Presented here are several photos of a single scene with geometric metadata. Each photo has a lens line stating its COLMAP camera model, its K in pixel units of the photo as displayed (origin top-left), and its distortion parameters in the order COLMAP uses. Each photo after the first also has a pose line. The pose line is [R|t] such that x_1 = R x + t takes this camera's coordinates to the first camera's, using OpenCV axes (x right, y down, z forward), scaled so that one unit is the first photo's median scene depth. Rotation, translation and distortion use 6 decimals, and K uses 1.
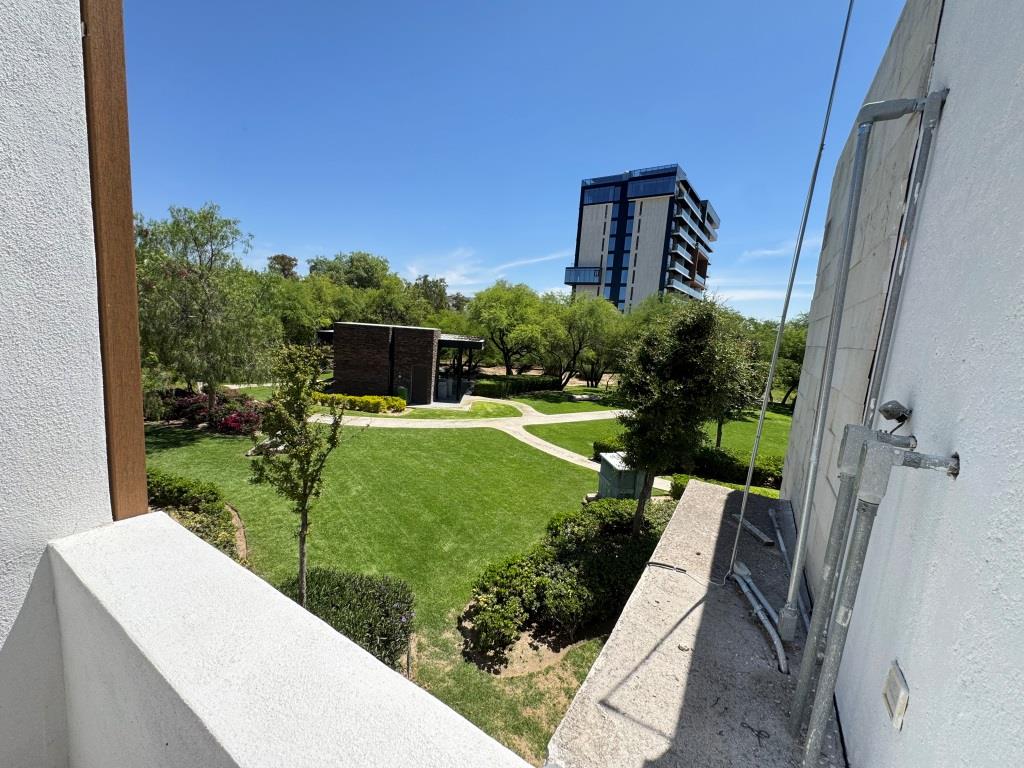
lens RADIAL K [[409.4, 0, 511.3], [0, 409.4, 383.5], [0, 0, 1]] dist [-0.000633, 0.000019]
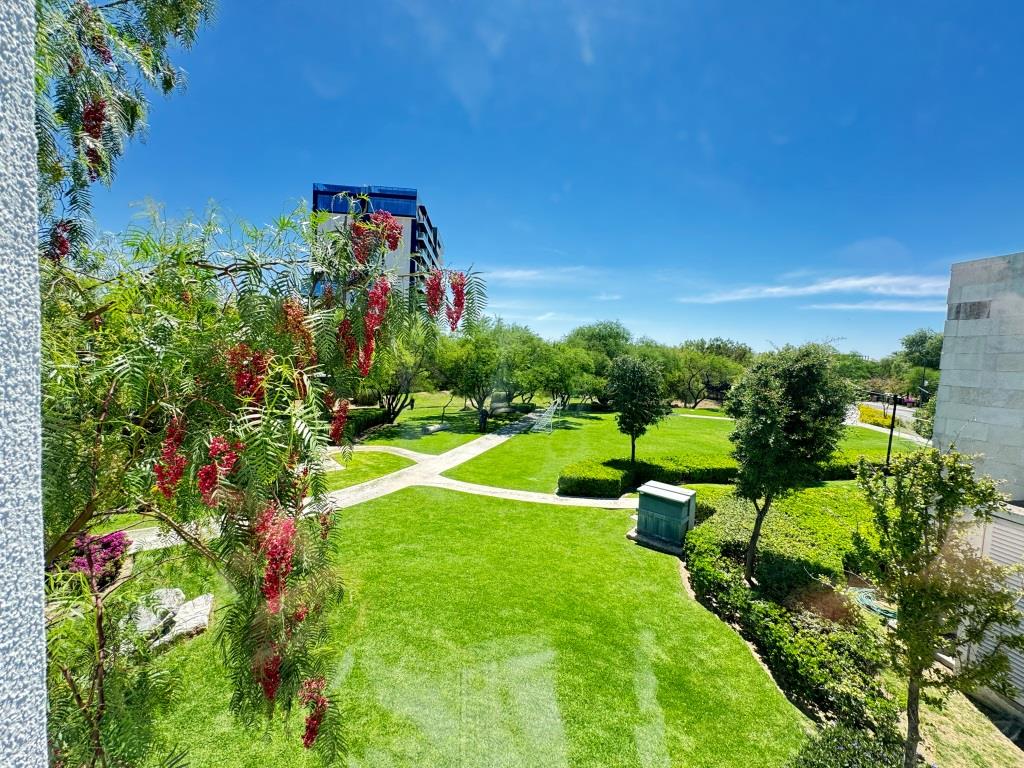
lens RADIAL K [[412.7, 0, 509.3], [0, 412.7, 378.8], [0, 0, 1]] dist [0.000164, 0.000079]
pose [[0.772514, -0.073386, 0.630743, -0.104887], [0.102780, 0.994652, -0.010156, -0.018797], [-0.626625, 0.072674, 0.775925, 0.064724]]
